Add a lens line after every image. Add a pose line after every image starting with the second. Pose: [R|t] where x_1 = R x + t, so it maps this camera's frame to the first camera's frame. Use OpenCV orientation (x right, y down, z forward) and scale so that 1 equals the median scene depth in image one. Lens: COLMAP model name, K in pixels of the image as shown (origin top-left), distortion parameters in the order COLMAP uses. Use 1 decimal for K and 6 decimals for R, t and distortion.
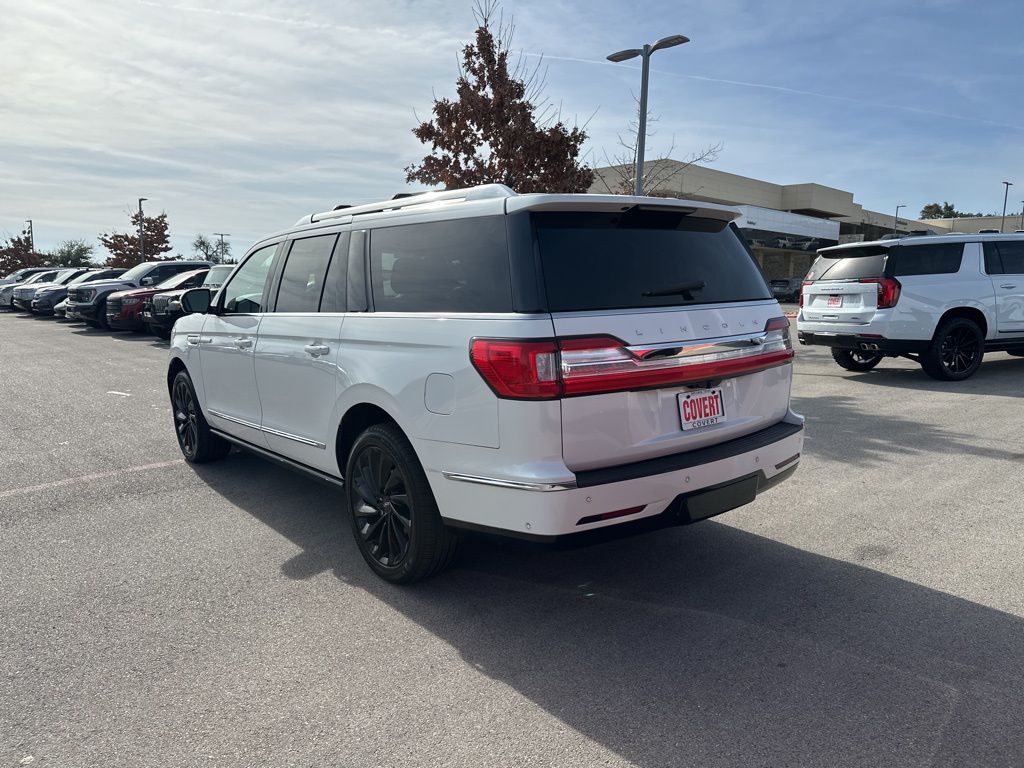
lens RADIAL K [[719.5, 0, 514.9], [0, 719.5, 394.8], [0, 0, 1]] dist [0.026836, -0.040148]
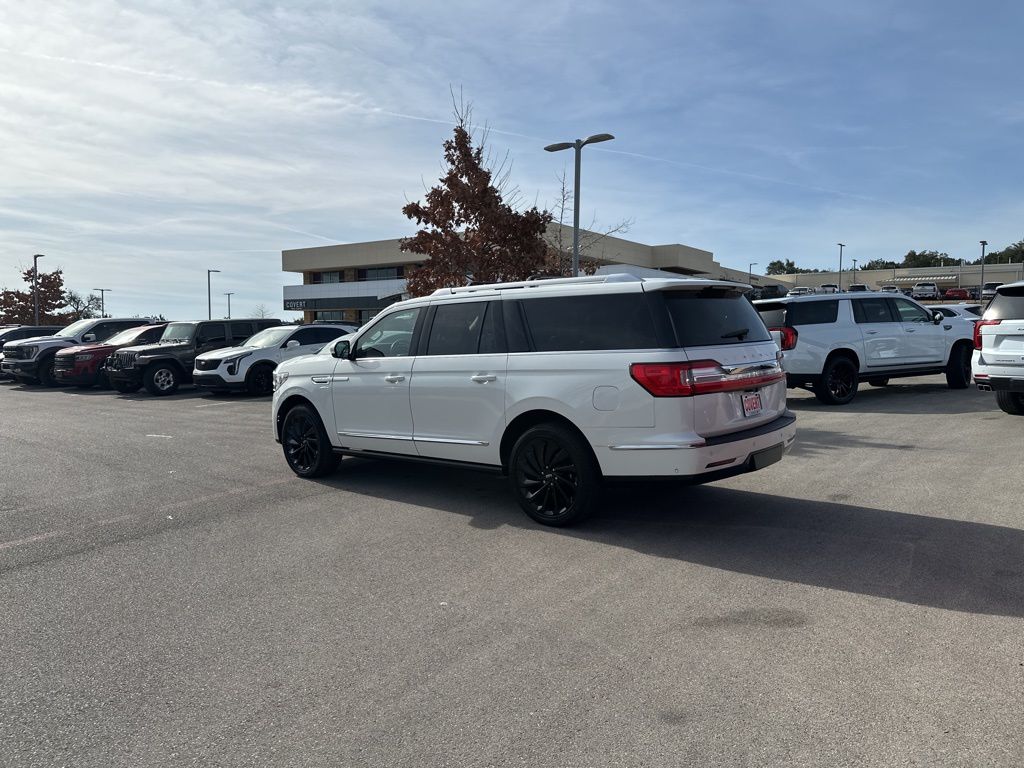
lens RADIAL K [[714.1, 0, 512.0], [0, 714.1, 384.0], [0, 0, 1]] dist [0.071306, -0.092746]
pose [[0.986347, -0.023189, 0.163038, -0.170146], [0.037153, 0.995846, -0.083130, 0.027371], [-0.160433, 0.088052, 0.983111, -0.171138]]
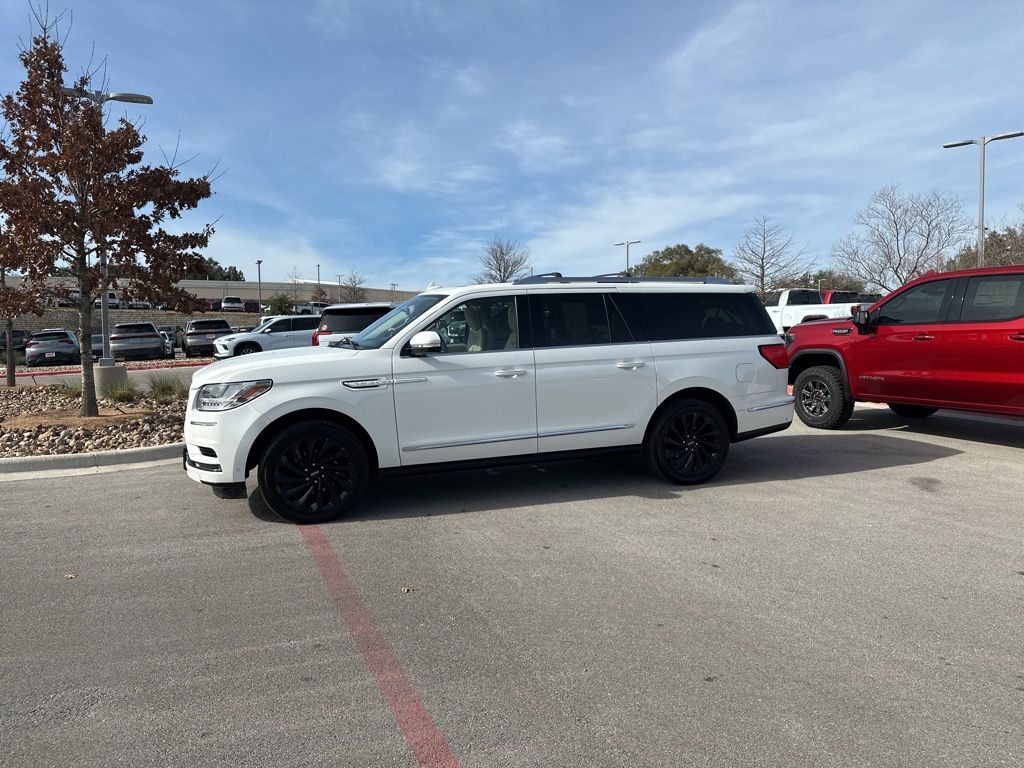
lens RADIAL K [[709.6, 0, 513.5], [0, 709.6, 389.9], [0, 0, 1]] dist [0.084314, -0.124358]
pose [[0.355223, -0.076539, 0.931643, -0.686499], [0.156722, 0.987412, 0.021364, -0.030915], [-0.921550, 0.138420, 0.362747, 0.251048]]
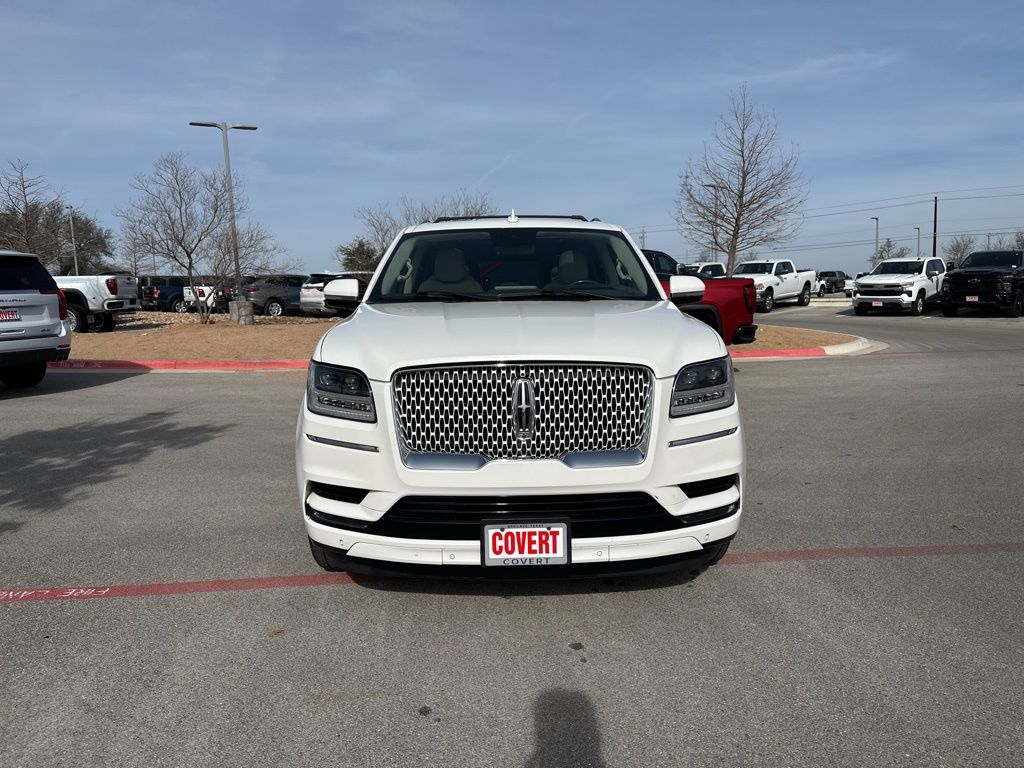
lens RADIAL K [[709.6, 0, 513.5], [0, 709.6, 389.9], [0, 0, 1]] dist [0.084314, -0.124358]
pose [[-0.778188, -0.059683, 0.625189, -0.409577], [0.123471, 0.961507, 0.245477, -0.121341], [-0.615774, 0.268220, -0.740864, 0.872007]]
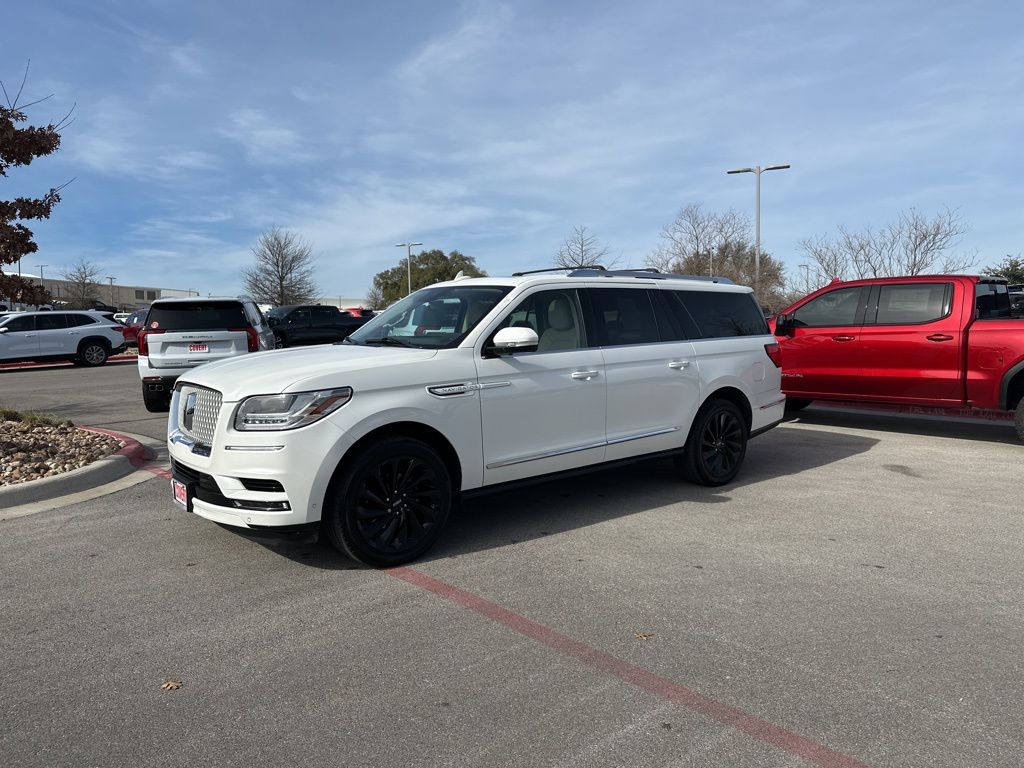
lens RADIAL K [[709.6, 0, 513.5], [0, 709.6, 389.9], [0, 0, 1]] dist [0.084314, -0.124358]
pose [[0.005051, -0.075848, 0.997107, -0.667184], [0.161804, 0.984042, 0.074034, -0.066996], [-0.986810, 0.160962, 0.017243, 0.495296]]
